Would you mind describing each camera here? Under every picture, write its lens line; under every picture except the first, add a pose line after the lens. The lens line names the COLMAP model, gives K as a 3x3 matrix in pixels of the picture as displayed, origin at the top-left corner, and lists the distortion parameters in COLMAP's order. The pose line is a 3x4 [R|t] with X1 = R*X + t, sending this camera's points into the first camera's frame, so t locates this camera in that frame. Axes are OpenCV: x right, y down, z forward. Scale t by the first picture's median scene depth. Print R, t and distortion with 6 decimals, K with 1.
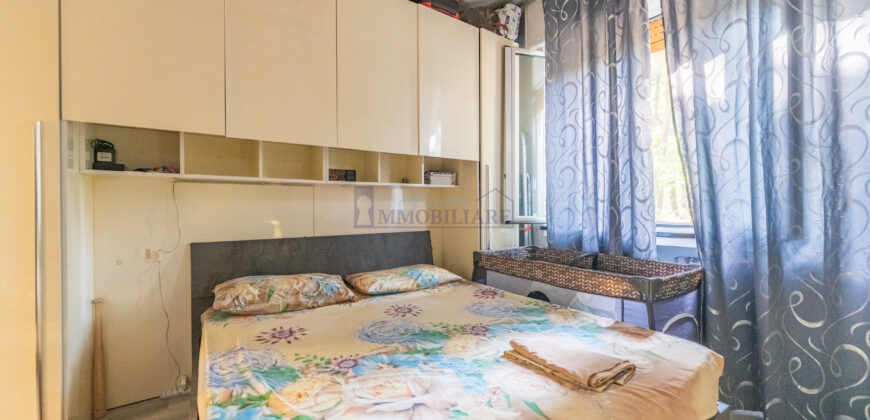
lens RADIAL K [[346.7, 0, 437.1], [0, 346.7, 208.7], [0, 0, 1]] dist [0.003104, -0.001686]
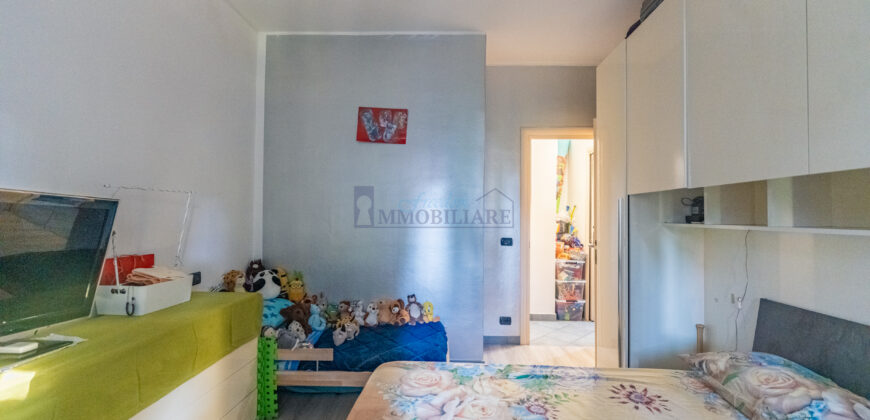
lens RADIAL K [[346.7, 0, 439.0], [0, 346.7, 211.4], [0, 0, 1]] dist [0.003104, -0.001686]
pose [[-0.608419, -0.015010, -0.793474, 0.573234], [-0.009257, 0.999887, -0.011817, -0.119910], [0.793562, 0.000156, -0.608490, 0.985613]]
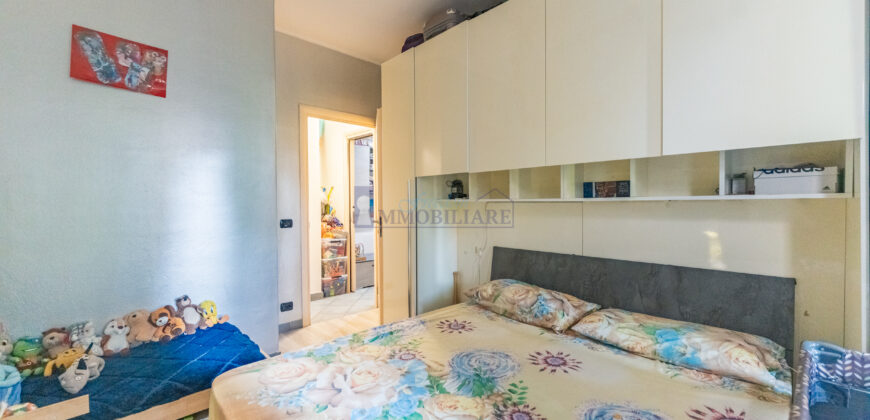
lens RADIAL K [[346.7, 0, 434.3], [0, 346.7, 210.2], [0, 0, 1]] dist [0.003104, -0.001686]
pose [[0.134358, 0.024608, -0.990627, 0.710613], [0.001647, 0.999685, 0.025056, -0.092230], [0.990932, -0.004998, 0.134275, 0.641274]]
